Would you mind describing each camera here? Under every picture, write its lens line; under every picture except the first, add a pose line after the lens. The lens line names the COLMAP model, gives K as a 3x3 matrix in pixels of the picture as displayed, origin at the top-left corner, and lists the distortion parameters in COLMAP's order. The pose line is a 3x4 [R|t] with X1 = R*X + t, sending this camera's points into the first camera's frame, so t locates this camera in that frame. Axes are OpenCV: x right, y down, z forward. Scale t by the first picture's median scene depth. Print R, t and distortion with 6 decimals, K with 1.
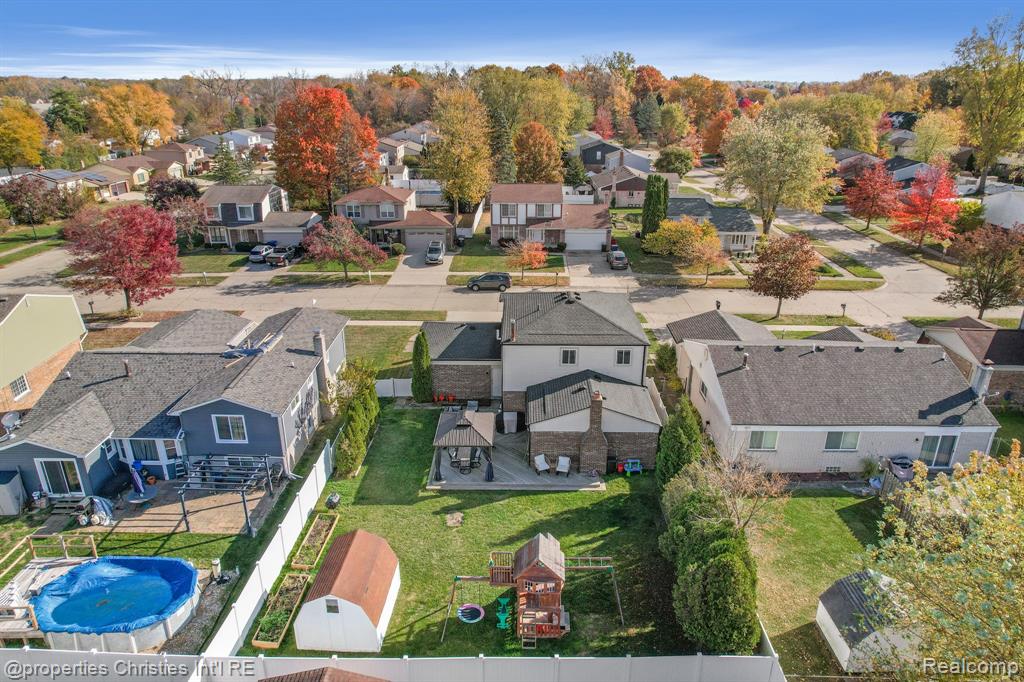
lens RADIAL K [[662.5, 0, 508.7], [0, 662.5, 325.4], [0, 0, 1]] dist [-0.038321, 0.000745]
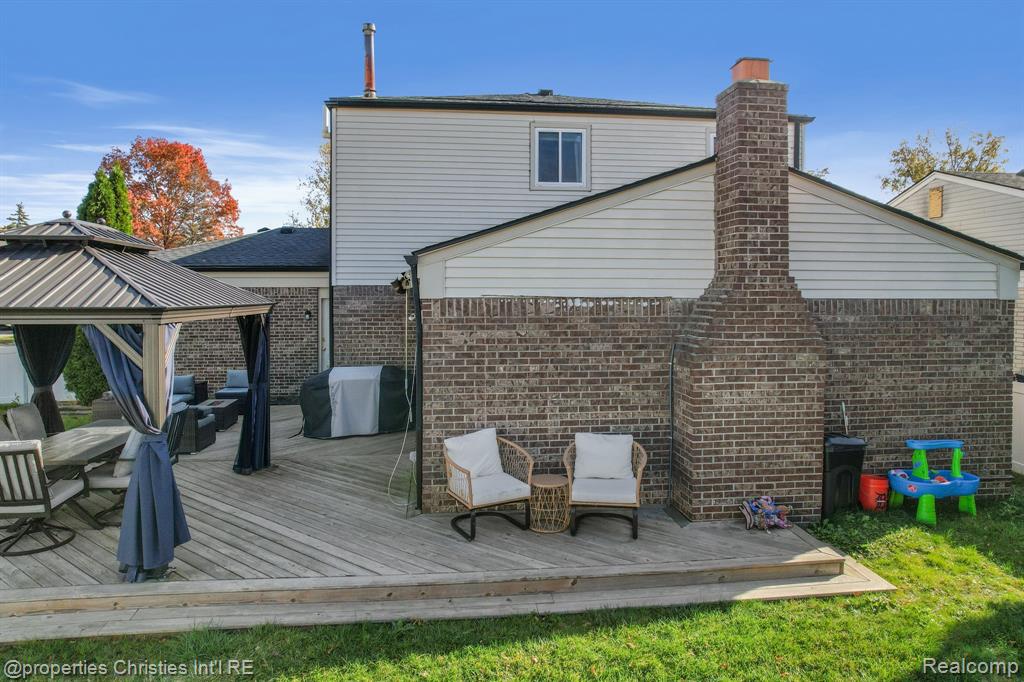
lens RADIAL K [[662.5, 0, 508.7], [0, 662.5, 325.4], [0, 0, 1]] dist [-0.038321, 0.000745]
pose [[0.992134, -0.004974, 0.125081, 0.034296], [0.041362, 0.956116, -0.290055, 0.223040], [-0.118150, 0.292947, 0.948801, 0.817591]]
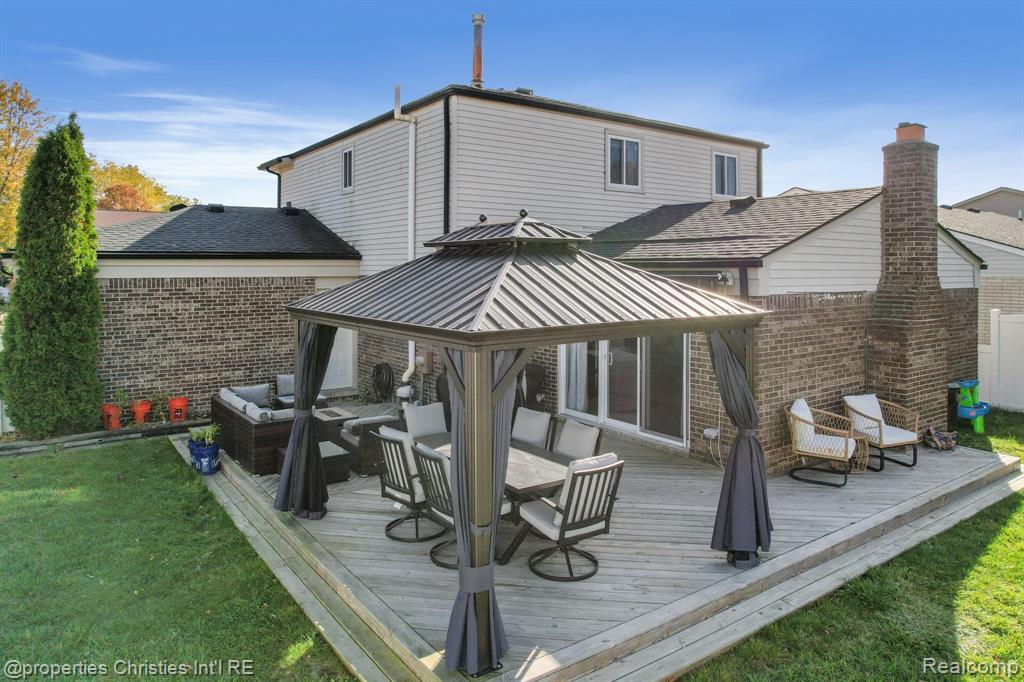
lens RADIAL K [[684.1, 0, 511.4], [0, 684.1, 283.9], [0, 0, 1]] dist [-0.041241, 0.003449]
pose [[0.804121, -0.013228, 0.594318, -0.174262], [0.202099, 0.946288, -0.252380, 0.197116], [-0.559058, 0.323055, 0.763603, 0.866773]]
